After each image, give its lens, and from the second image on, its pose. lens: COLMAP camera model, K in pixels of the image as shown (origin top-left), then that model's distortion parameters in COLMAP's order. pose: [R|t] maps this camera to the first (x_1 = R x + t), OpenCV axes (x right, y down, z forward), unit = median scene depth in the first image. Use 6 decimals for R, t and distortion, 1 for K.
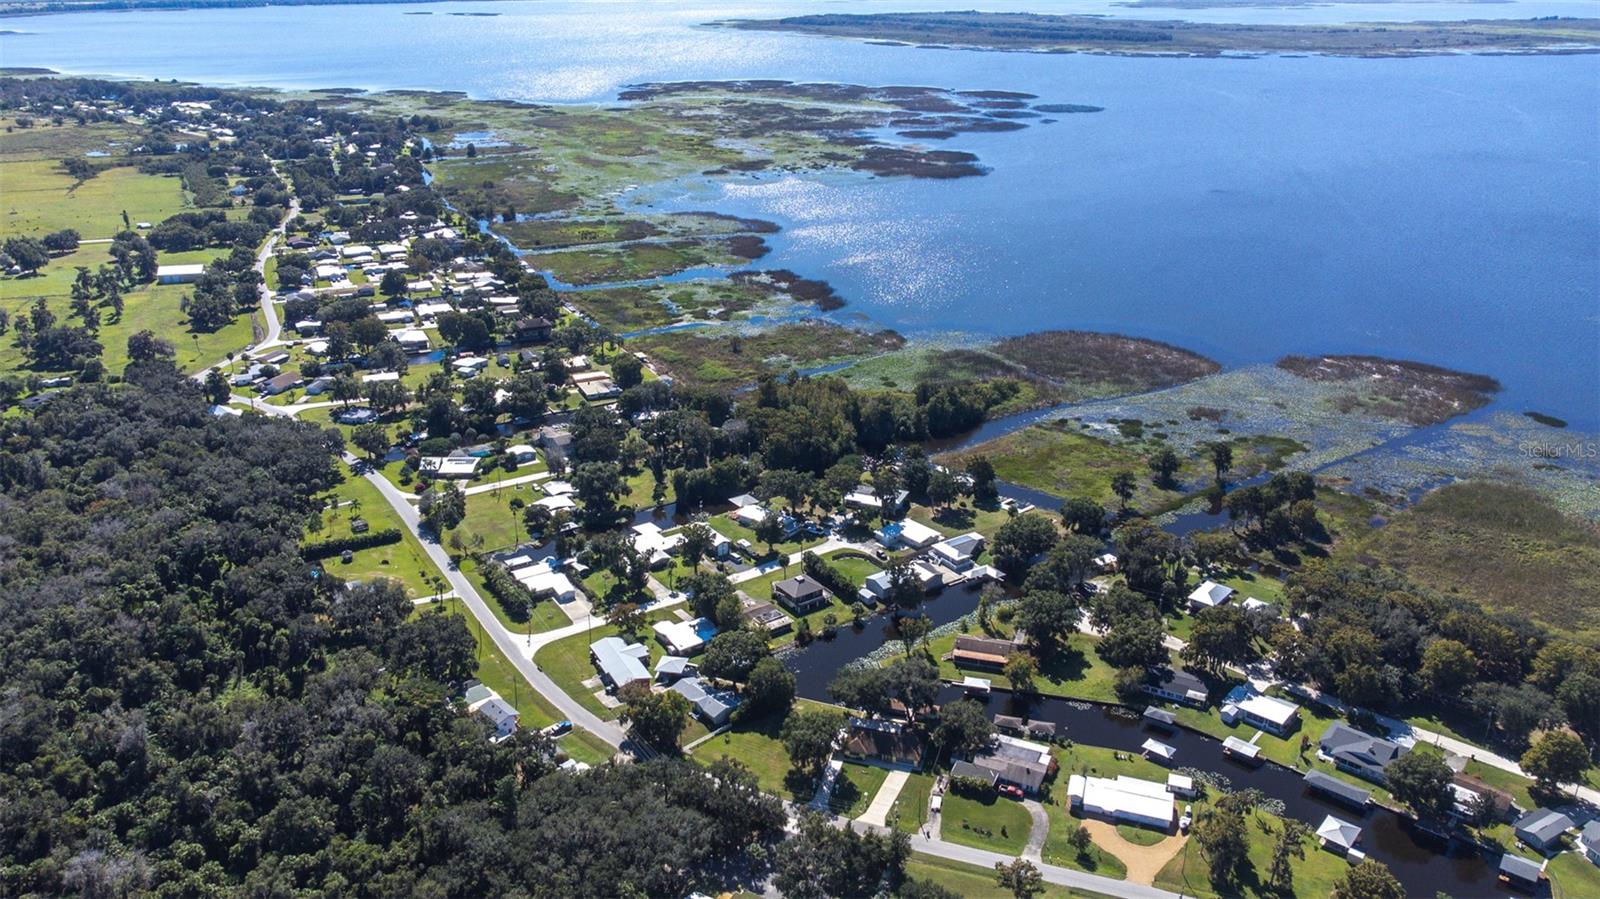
lens RADIAL K [[1195.3, 0, 799.5], [0, 1195.3, 454.9], [0, 0, 1]] dist [0.033834, 0.026404]
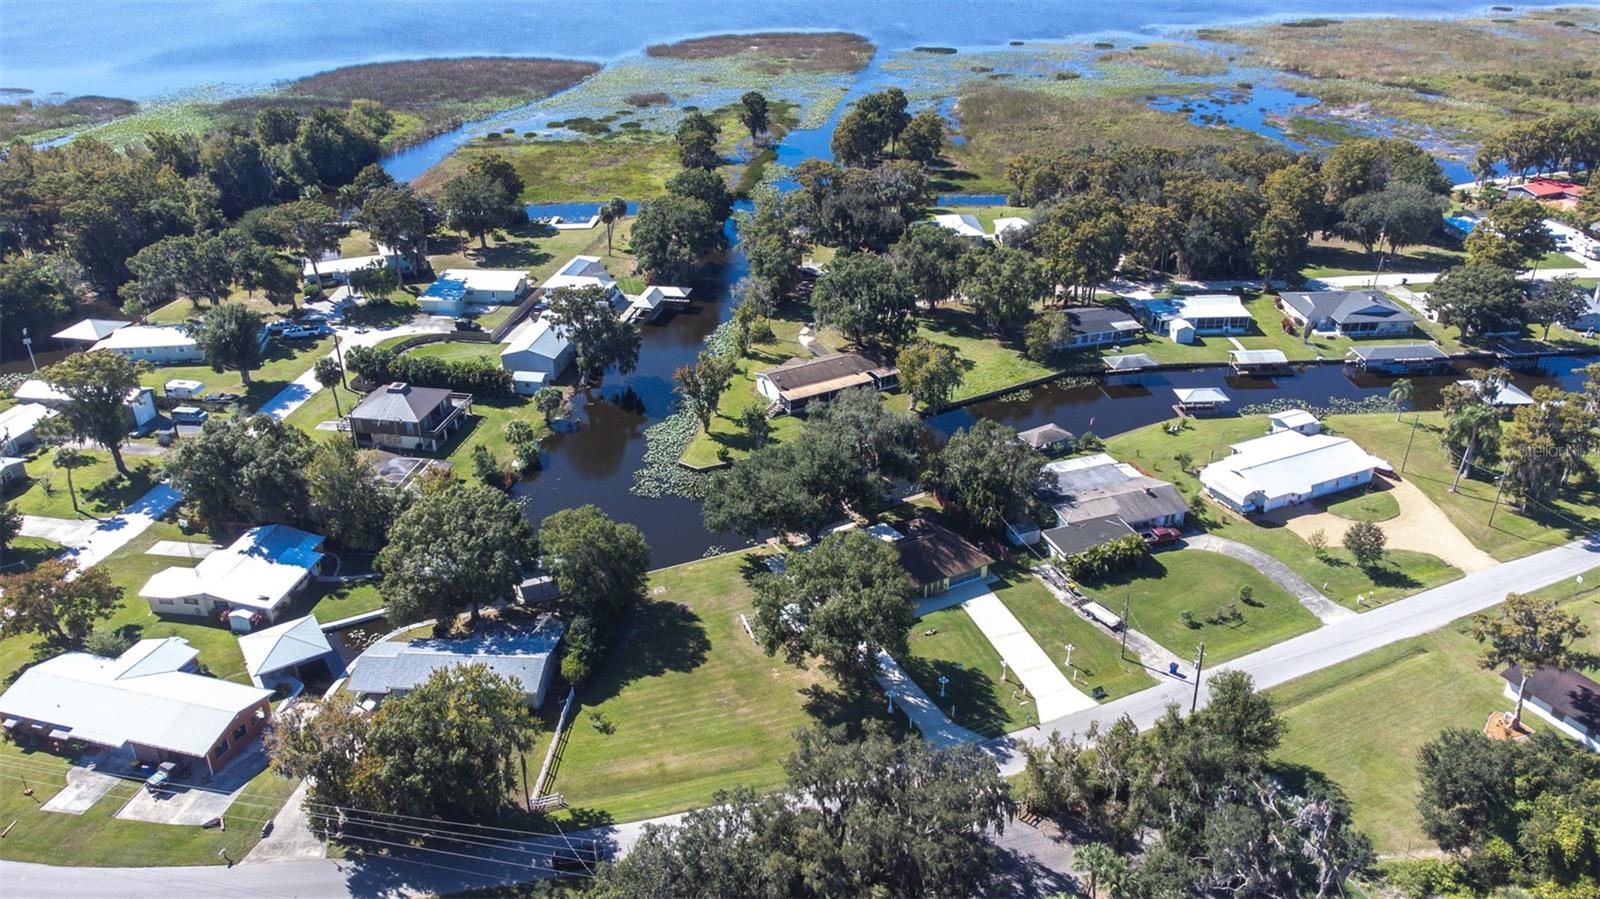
lens RADIAL K [[1195.3, 0, 795.5], [0, 1195.3, 444.8], [0, 0, 1]] dist [0.033834, 0.026404]
pose [[0.715577, -0.328622, 0.616407, -0.190167], [0.275552, 0.943666, 0.183208, 0.084375], [-0.641889, 0.038752, 0.765818, 0.562001]]
